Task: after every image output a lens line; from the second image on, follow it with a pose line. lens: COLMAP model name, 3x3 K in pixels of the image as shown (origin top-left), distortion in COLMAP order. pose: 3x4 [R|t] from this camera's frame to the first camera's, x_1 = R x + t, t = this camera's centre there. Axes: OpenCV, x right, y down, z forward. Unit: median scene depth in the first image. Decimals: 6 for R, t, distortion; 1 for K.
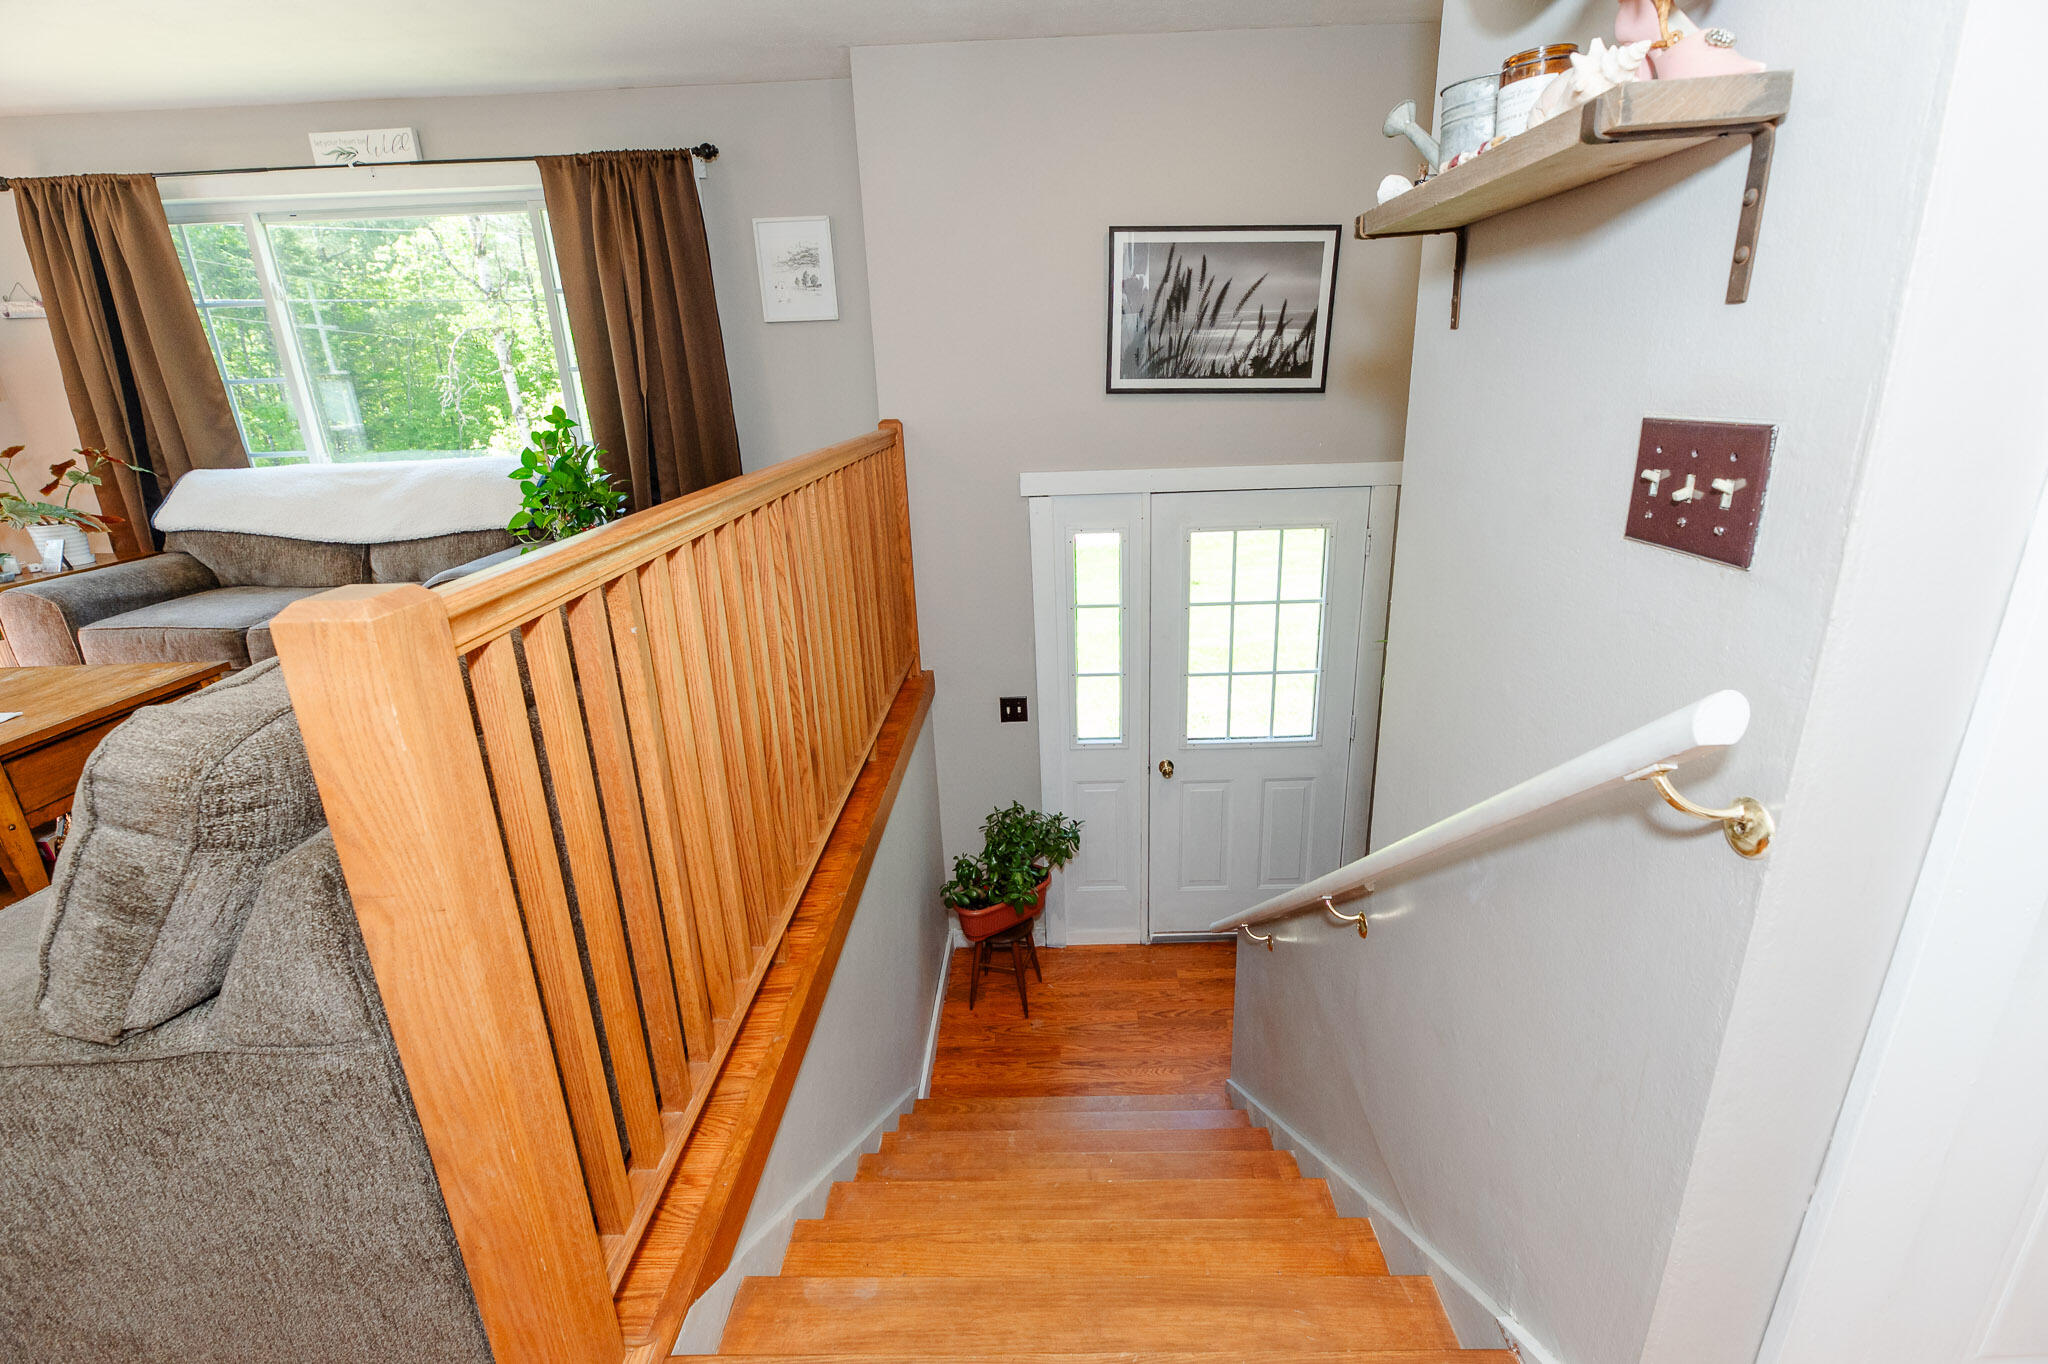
lens RADIAL K [[890.0, 0, 1032.2], [0, 890.0, 648.2], [0, 0, 1]] dist [0.000226, -0.000121]
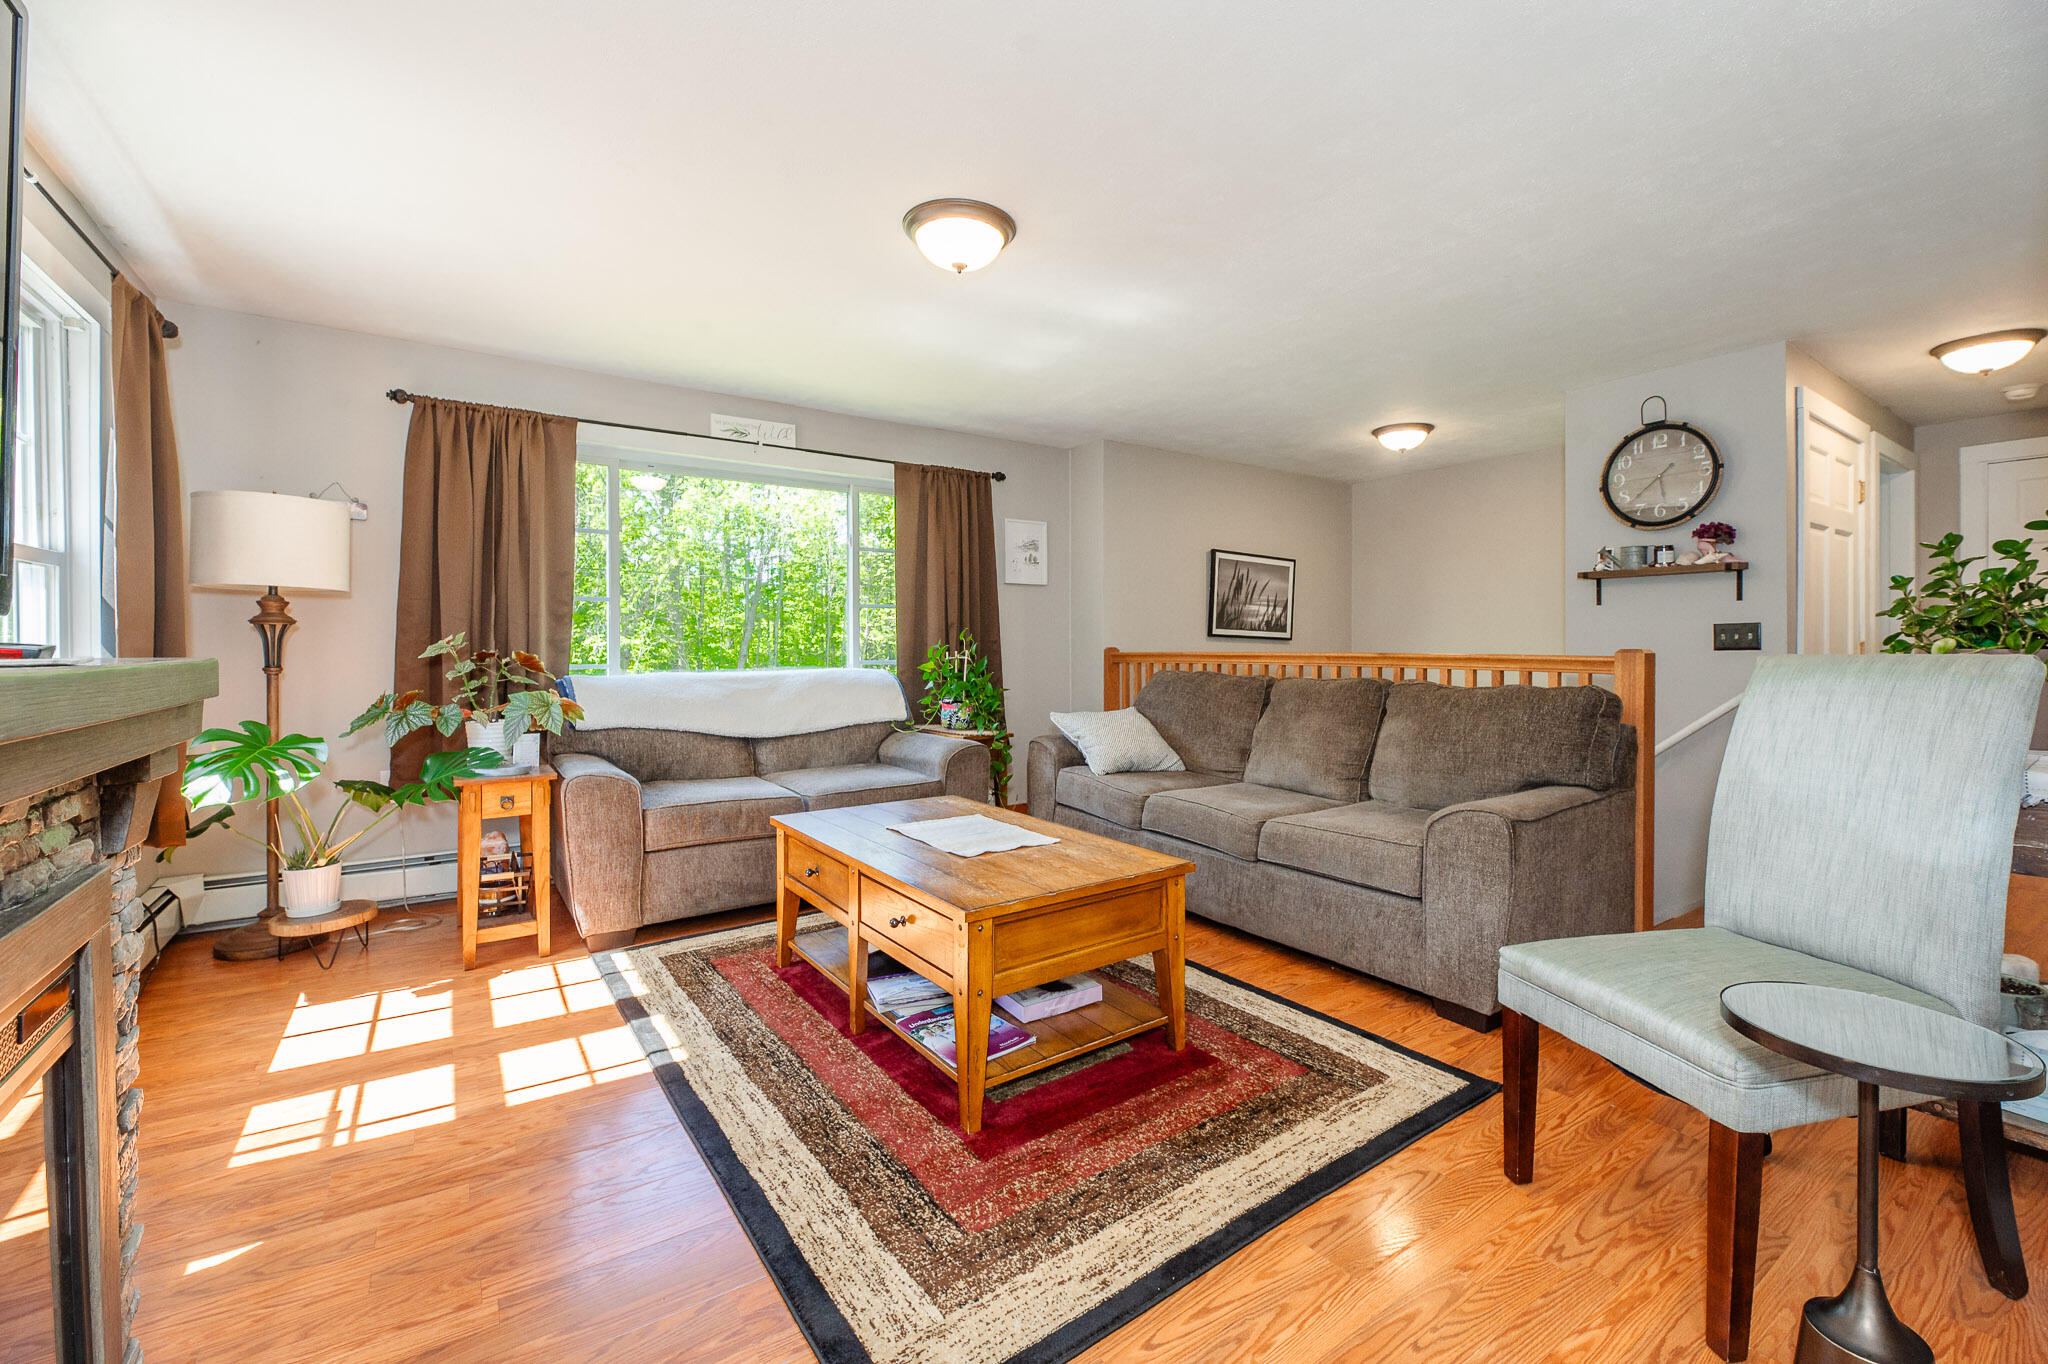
lens RADIAL K [[848.4, 0, 1033.8], [0, 848.4, 649.6], [0, 0, 1]] dist [0.000306, -0.004068]
pose [[0.807189, 0.029452, 0.589558, -1.148212], [0.152402, 0.954496, -0.256343, 0.108748], [-0.570281, 0.296767, 0.765969, -0.065281]]
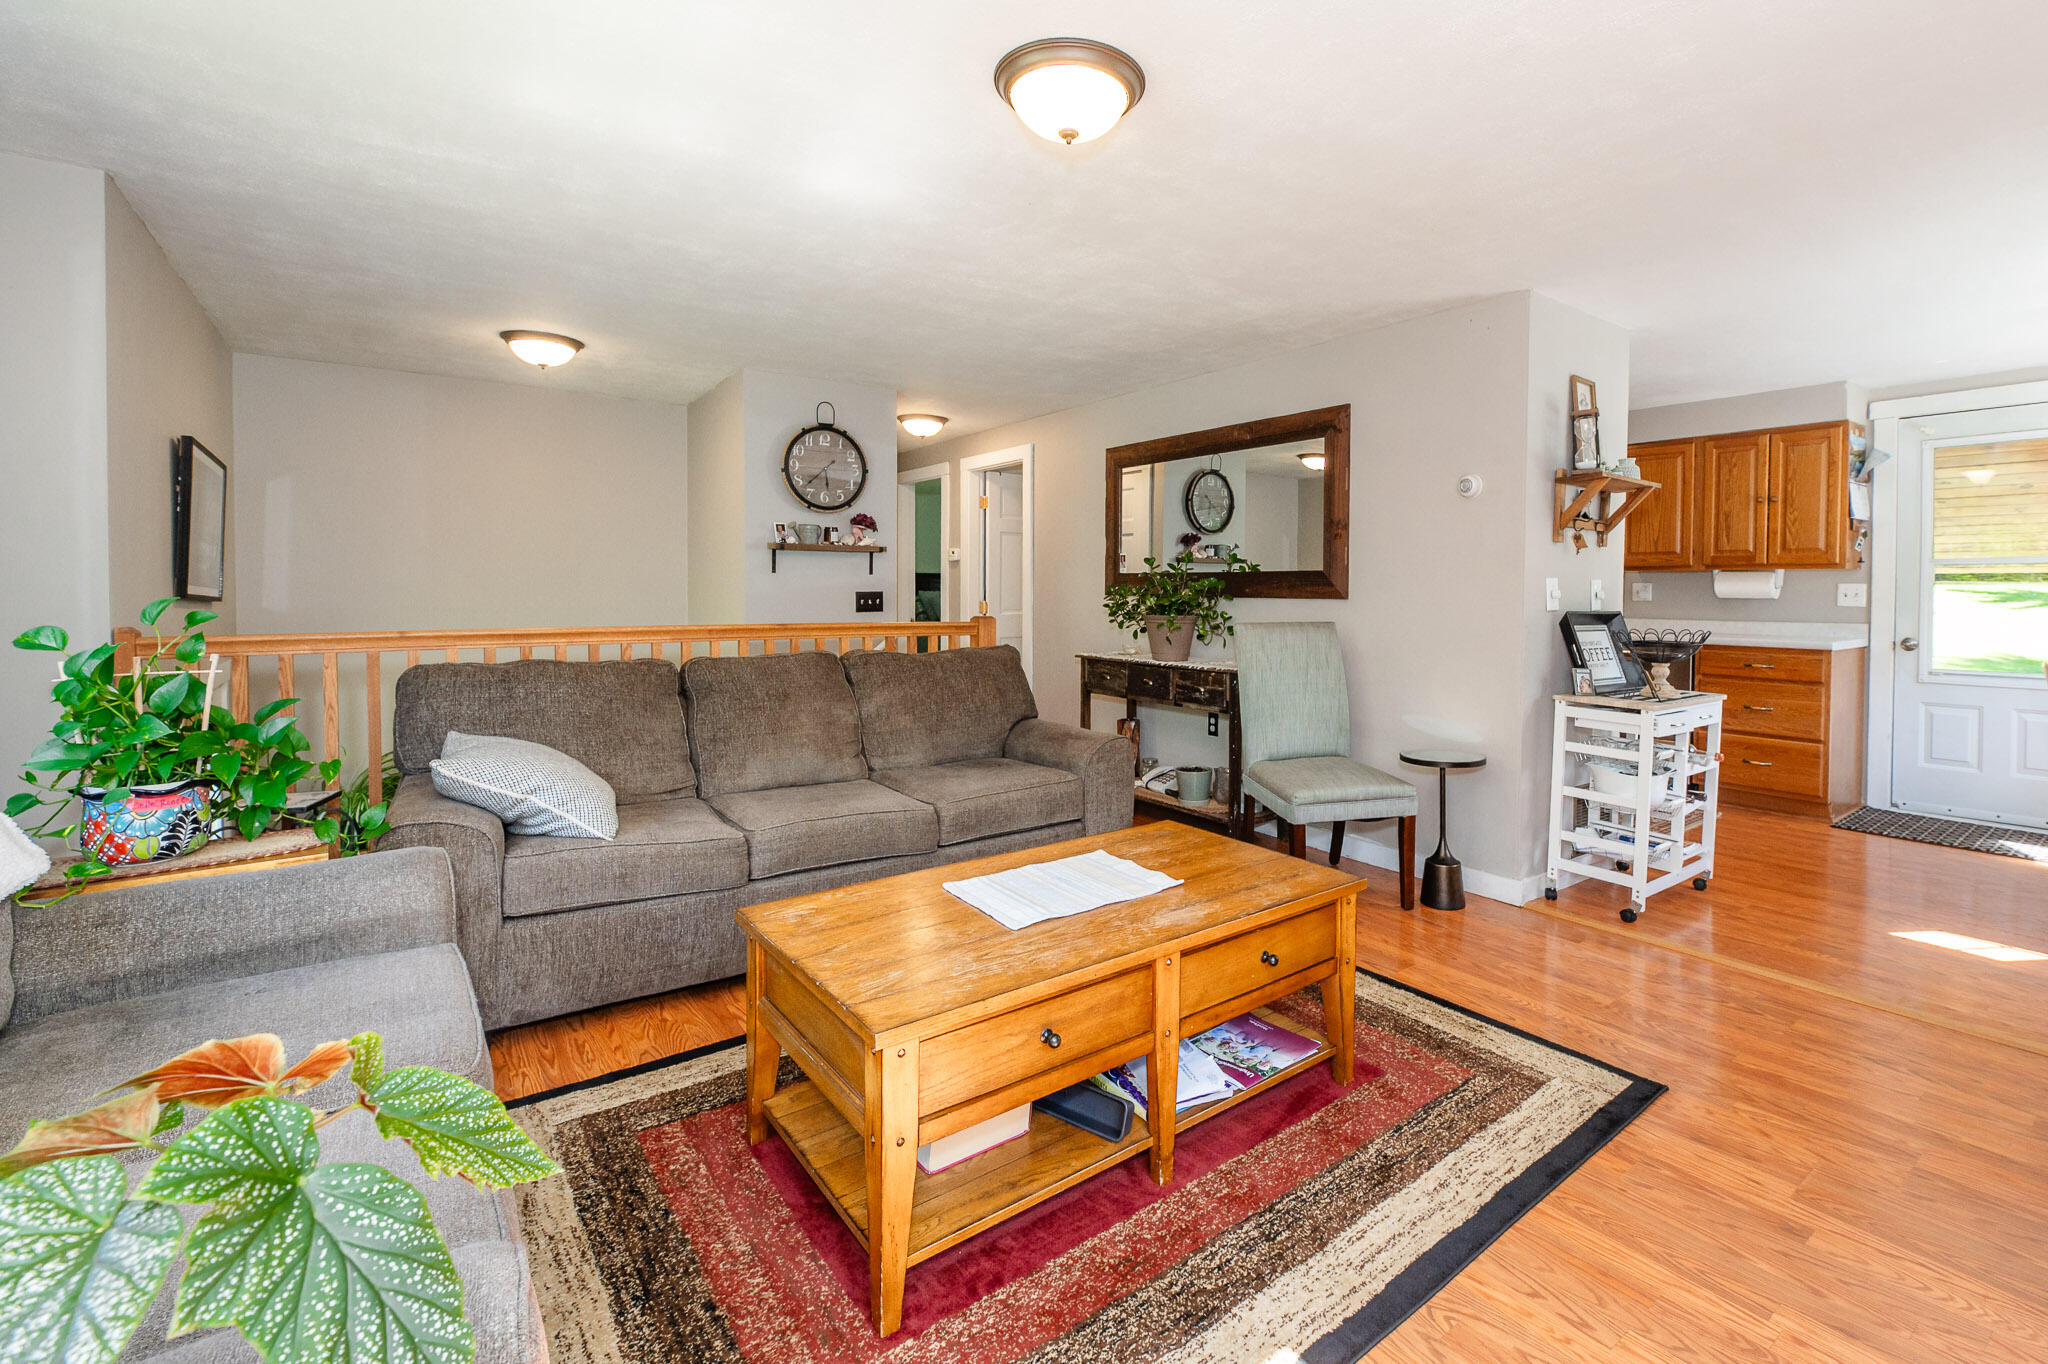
lens RADIAL K [[982.9, 0, 1029.6], [0, 982.9, 625.8], [0, 0, 1]] dist [-0.014506, -0.000007]
pose [[-0.623058, -0.003380, 0.782168, -1.249204], [0.248785, 0.947203, 0.202270, -0.237563], [-0.741556, 0.320617, -0.589321, 0.924910]]
